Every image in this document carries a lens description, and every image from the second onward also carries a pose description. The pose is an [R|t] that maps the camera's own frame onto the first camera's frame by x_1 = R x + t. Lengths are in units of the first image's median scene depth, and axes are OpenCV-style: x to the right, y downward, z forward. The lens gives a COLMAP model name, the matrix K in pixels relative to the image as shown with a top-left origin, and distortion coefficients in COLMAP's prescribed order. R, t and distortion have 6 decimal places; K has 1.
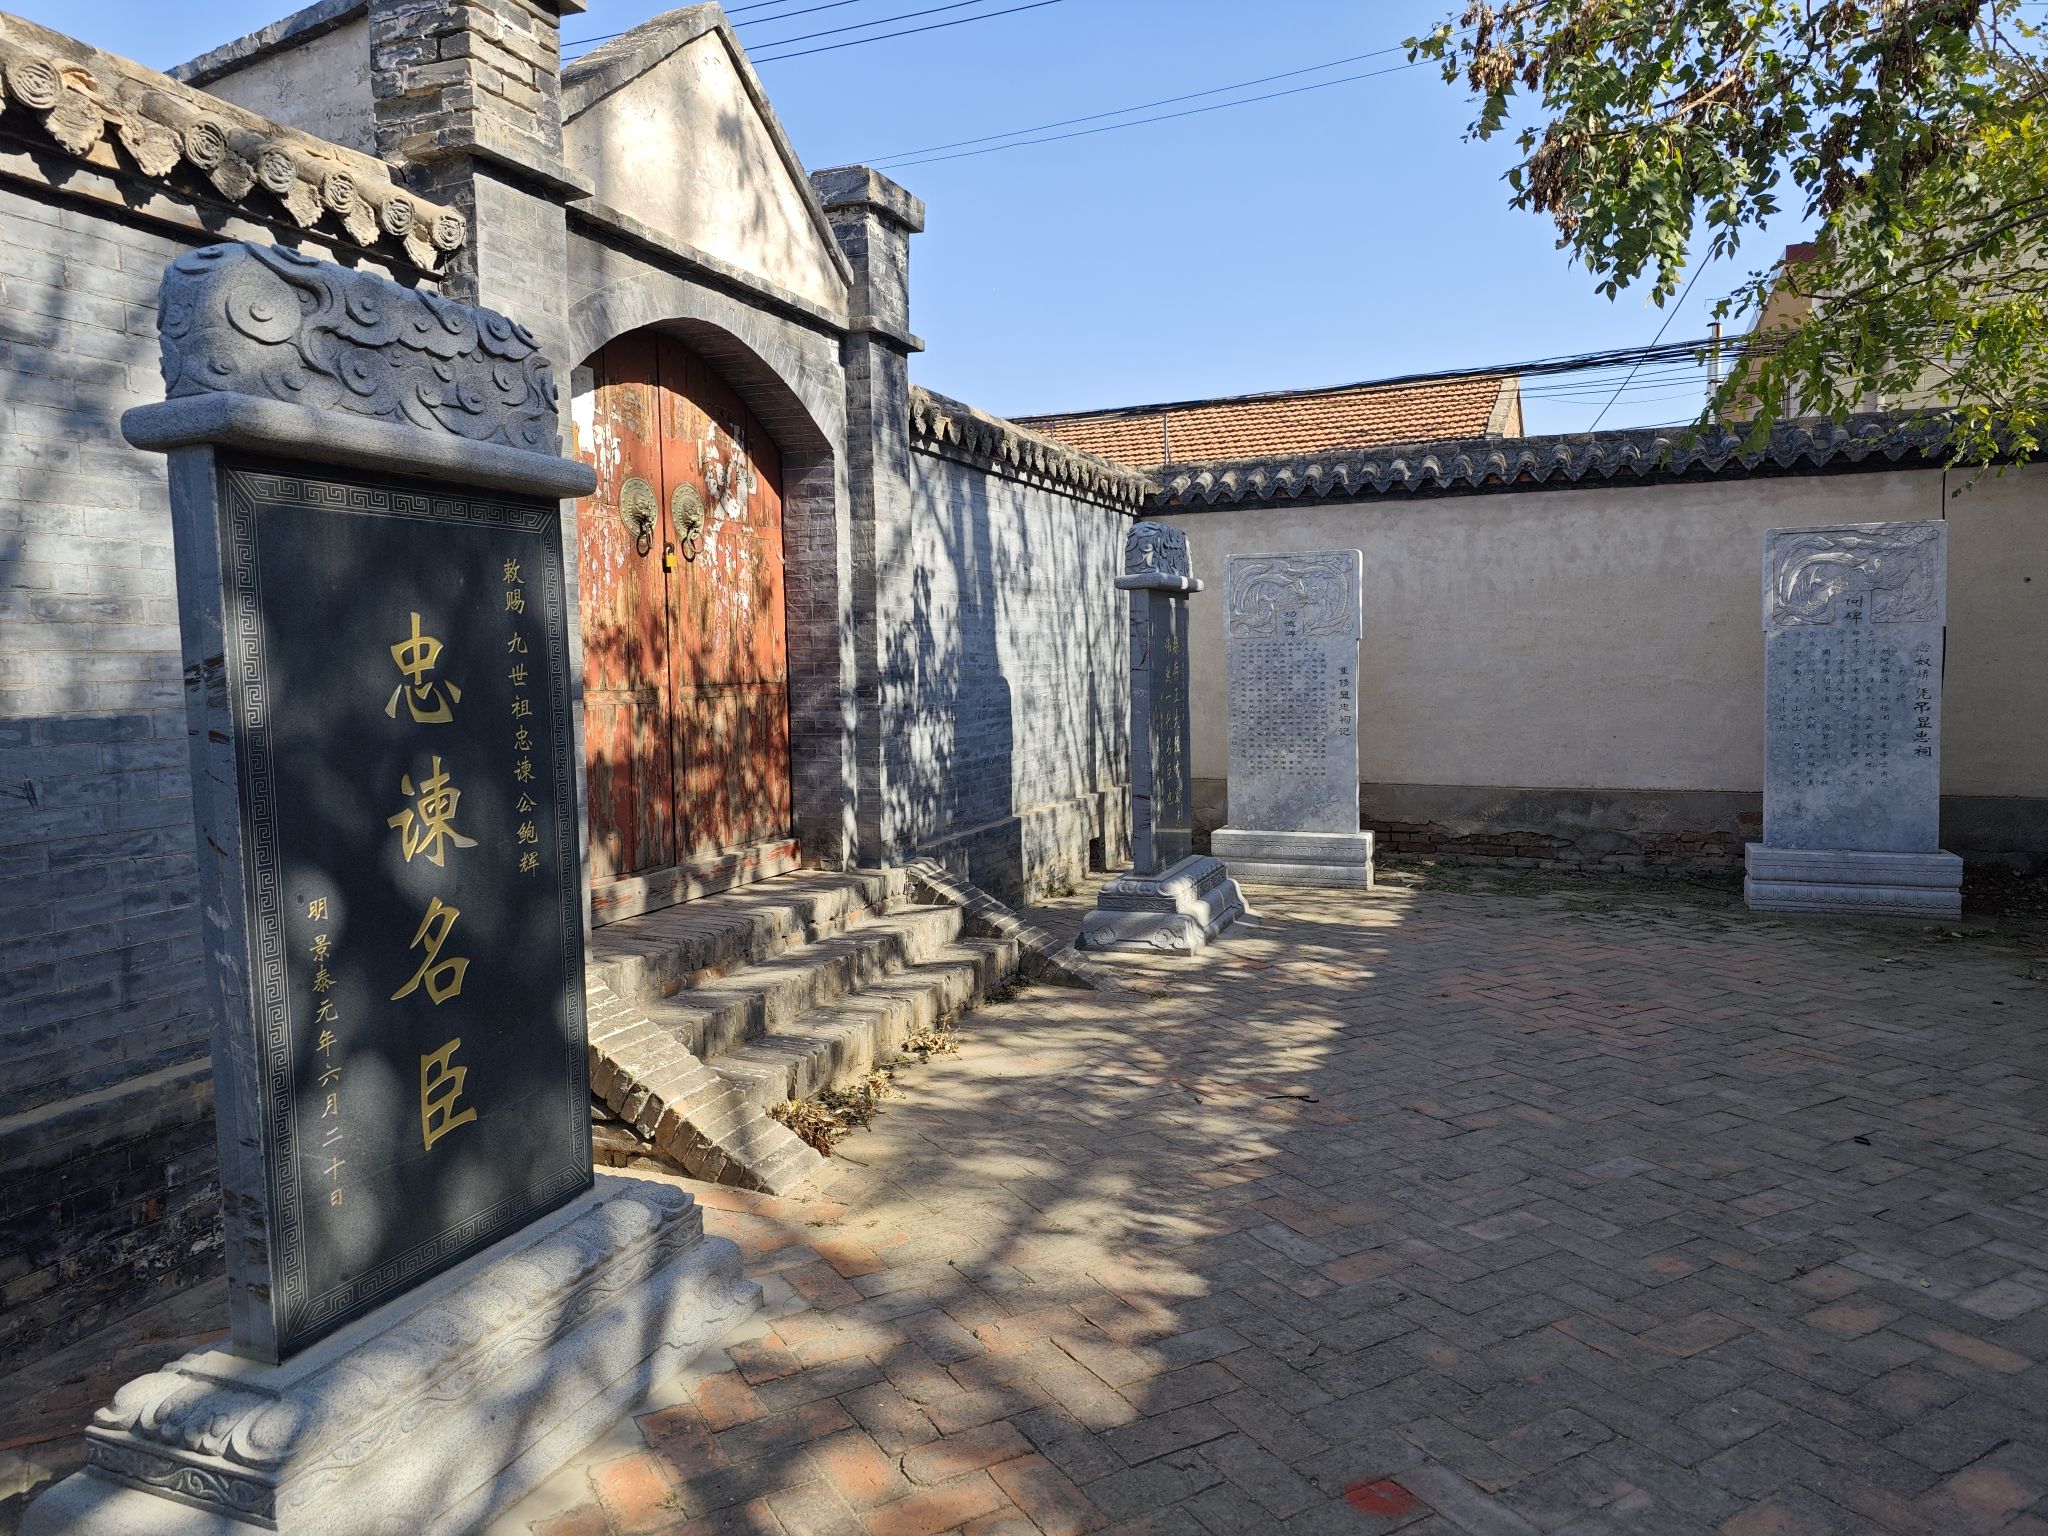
lens RADIAL K [[1347.6, 0, 992.4], [0, 1347.6, 757.3], [0, 0, 1]] dist [0.058200, -0.081725]
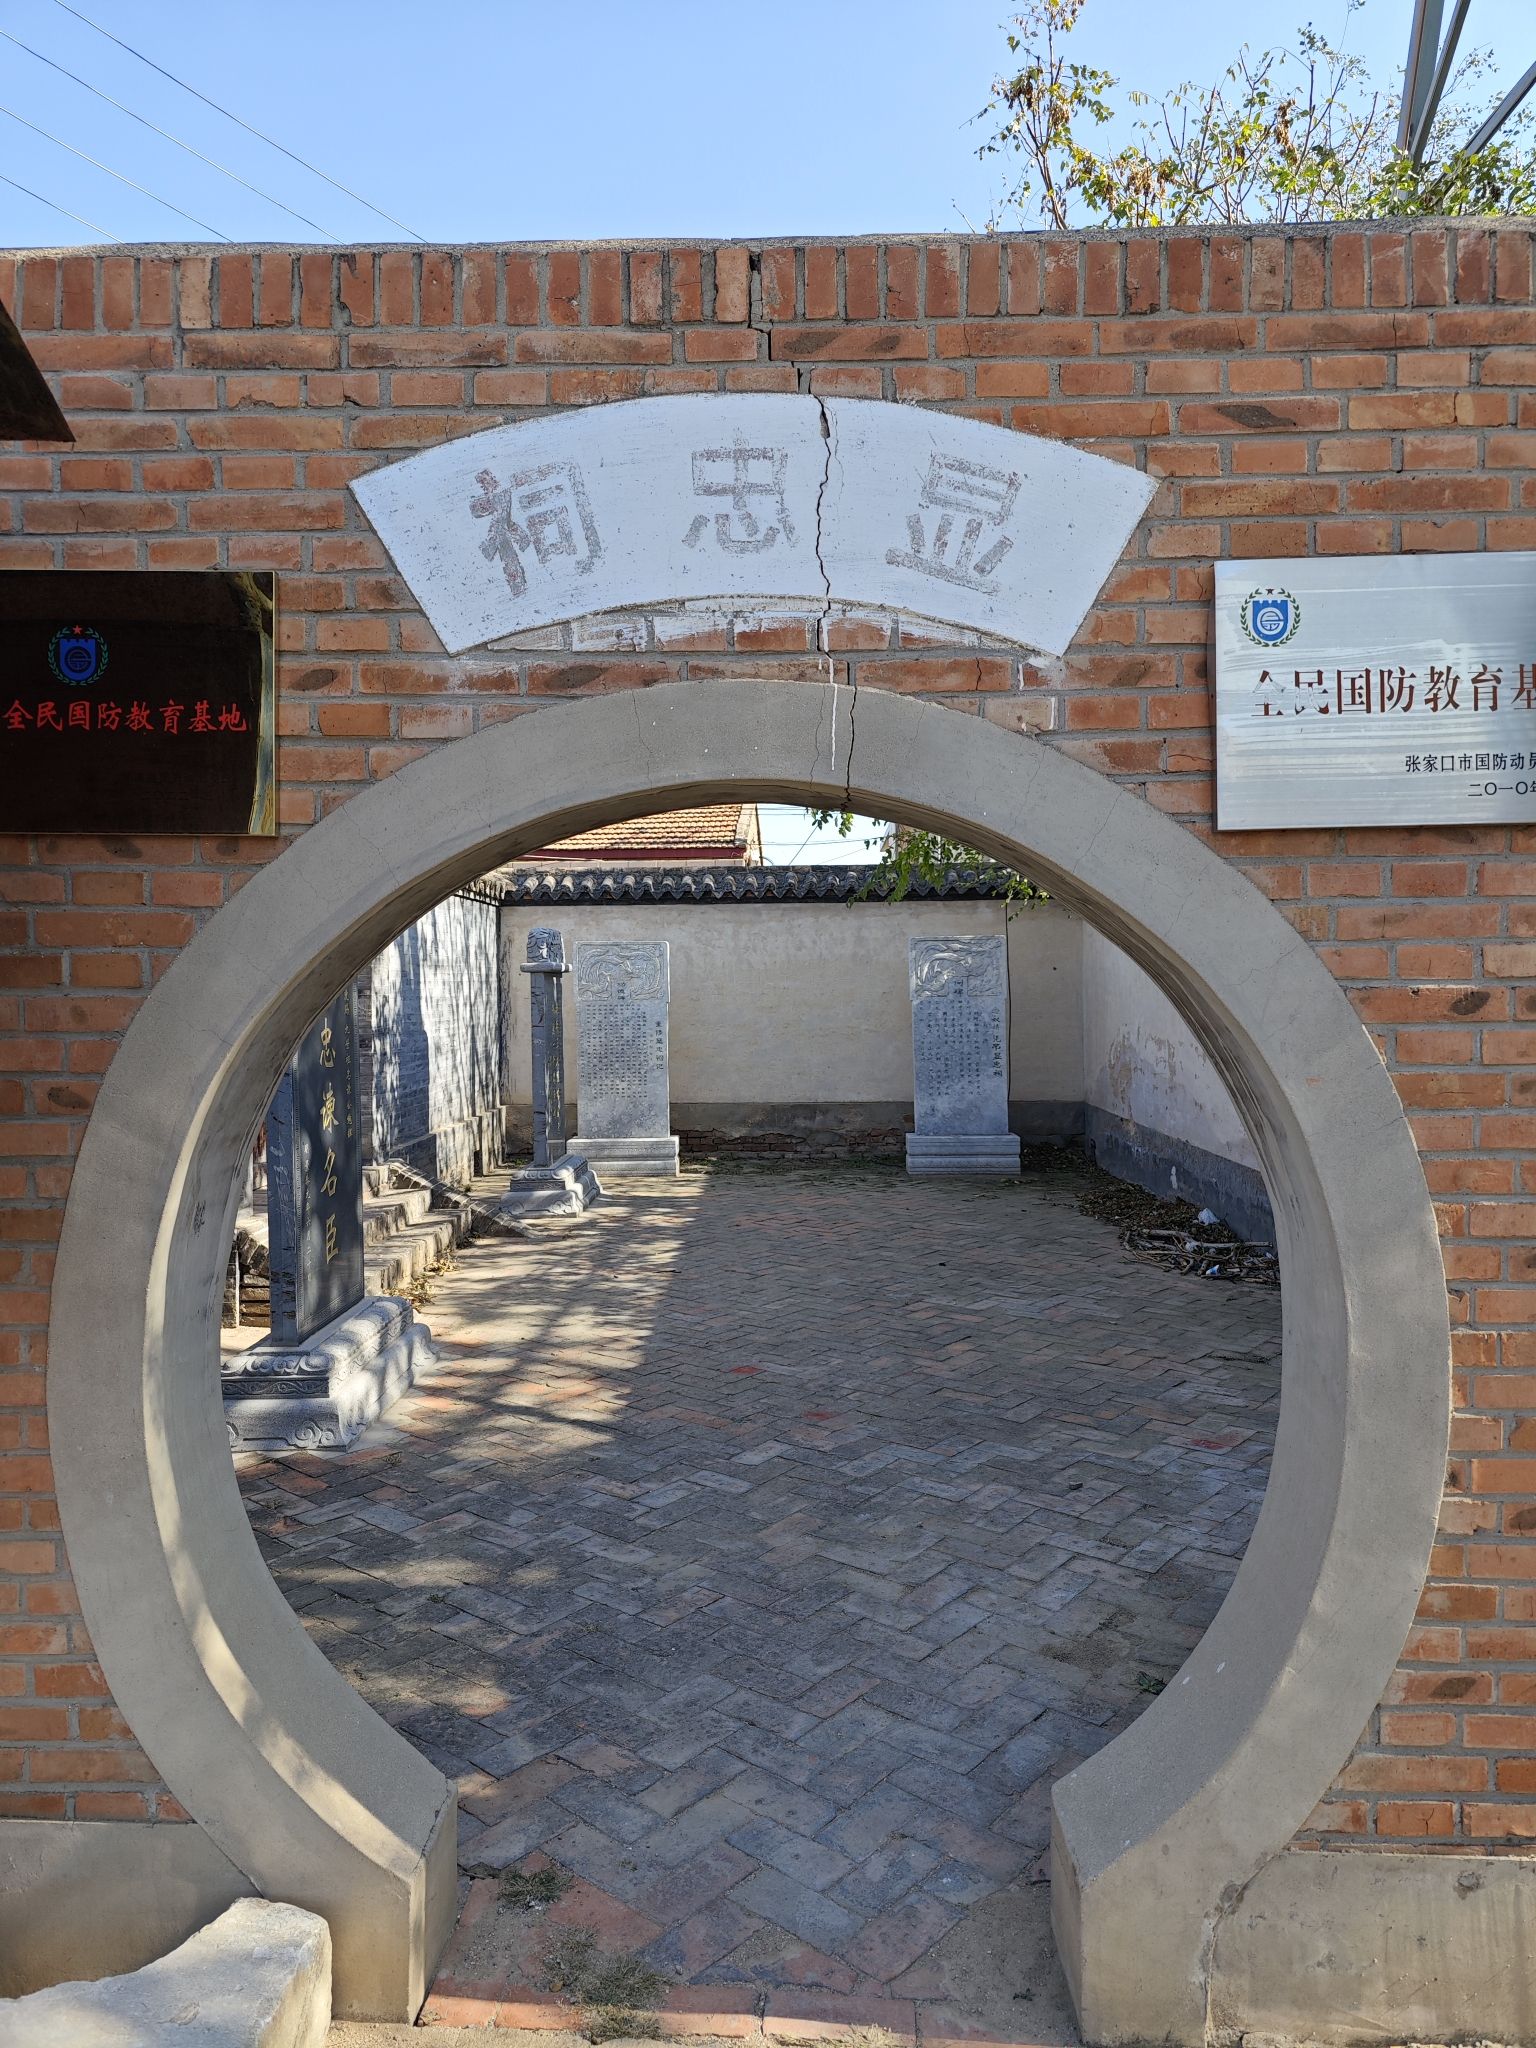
lens RADIAL K [[1347.6, 0, 768.0], [0, 1347.6, 1024.0], [0, 0, 1]] dist [0.058200, -0.081725]
pose [[0.928435, -0.003542, 0.371479, -0.186819], [0.023236, 0.998550, -0.048553, 0.009054], [-0.370769, 0.053710, 0.927171, -0.424483]]
